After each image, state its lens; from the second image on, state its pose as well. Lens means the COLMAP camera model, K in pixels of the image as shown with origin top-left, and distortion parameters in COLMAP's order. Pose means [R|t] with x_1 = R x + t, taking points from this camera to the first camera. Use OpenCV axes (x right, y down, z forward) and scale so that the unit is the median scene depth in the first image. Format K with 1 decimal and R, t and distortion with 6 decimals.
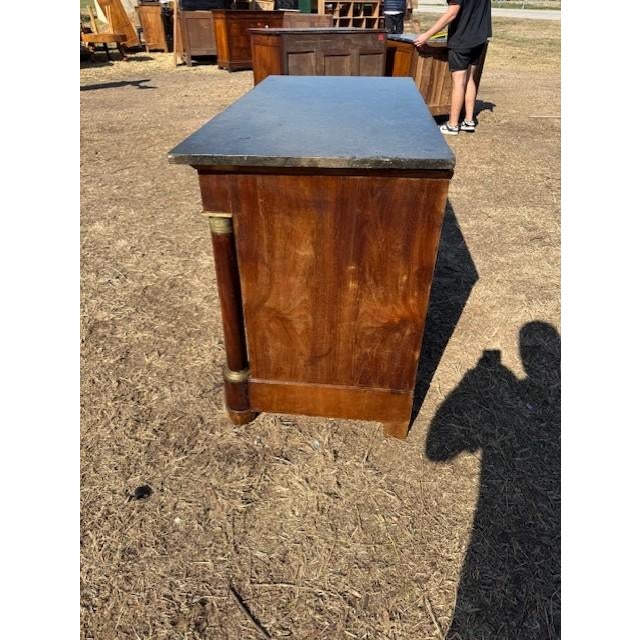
lens RADIAL K [[454.0, 0, 319.1], [0, 454.0, 325.4], [0, 0, 1]] dist [-0.000571, -0.003168]
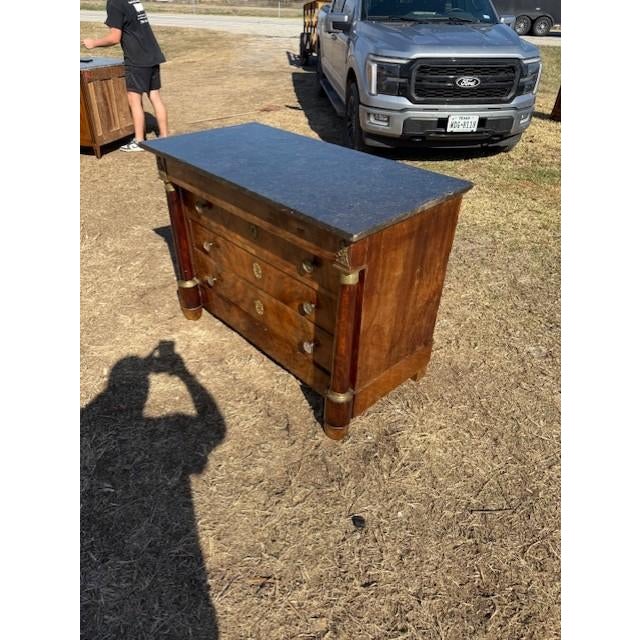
lens RADIAL K [[453.5, 0, 320.0], [0, 453.5, 320.0], [0, 0, 1]] dist [-0.001419, -0.002444]
pose [[0.647743, -0.427251, 0.630781, -1.083558], [0.426191, 0.889490, 0.164833, -0.351066], [-0.631498, 0.162064, 0.758252, 0.135538]]
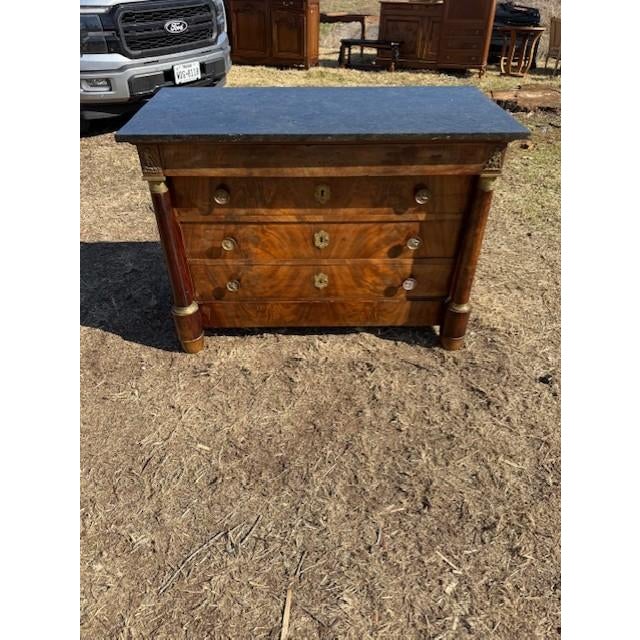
lens RADIAL K [[484.3, 0, 312.7], [0, 484.3, 325.5], [0, 0, 1]] dist [0.045458, -0.061772]
pose [[-0.125288, -0.604057, 0.787031, -1.530276], [0.576212, 0.601471, 0.553365, -1.053428], [-0.807640, 0.522827, 0.272708, 1.224605]]
